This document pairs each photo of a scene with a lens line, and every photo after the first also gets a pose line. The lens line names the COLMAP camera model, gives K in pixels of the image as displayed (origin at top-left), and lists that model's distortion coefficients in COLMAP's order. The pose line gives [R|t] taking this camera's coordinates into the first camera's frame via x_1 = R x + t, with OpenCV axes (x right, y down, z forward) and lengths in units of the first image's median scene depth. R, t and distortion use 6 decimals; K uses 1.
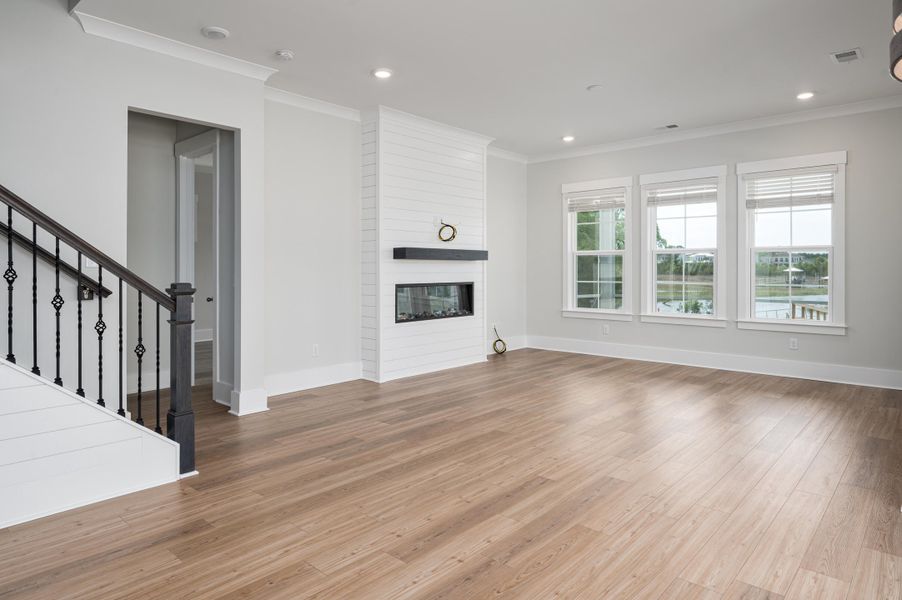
lens RADIAL K [[550.4, 0, 451.5], [0, 550.4, 272.6], [0, 0, 1]] dist [0.001445, -0.000313]
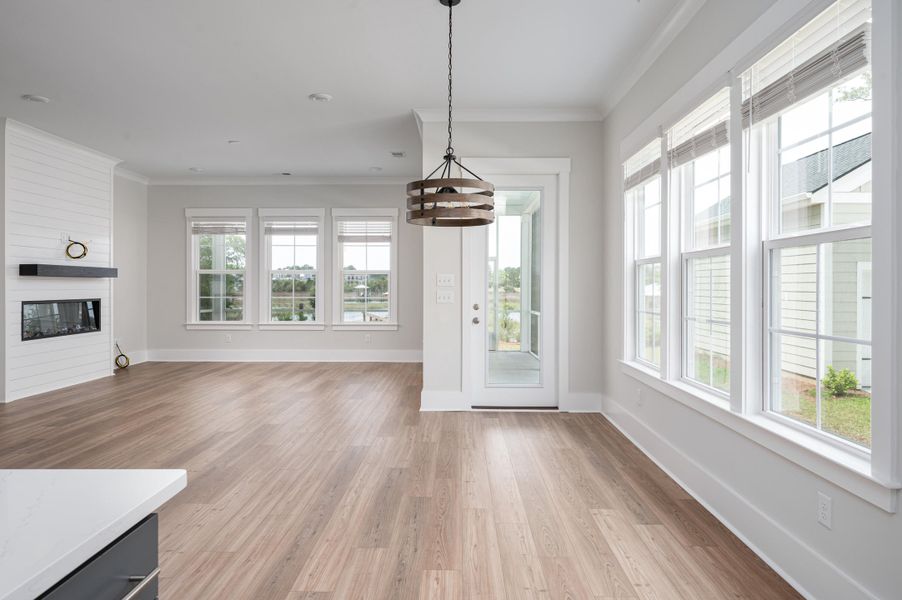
lens RADIAL K [[550.4, 0, 451.5], [0, 550.4, 272.6], [0, 0, 1]] dist [0.001445, -0.000313]
pose [[0.754836, 0.018431, 0.655654, -0.140807], [0.001586, 0.999551, -0.029924, 0.000542], [-0.655911, 0.023628, 0.754468, -0.204126]]
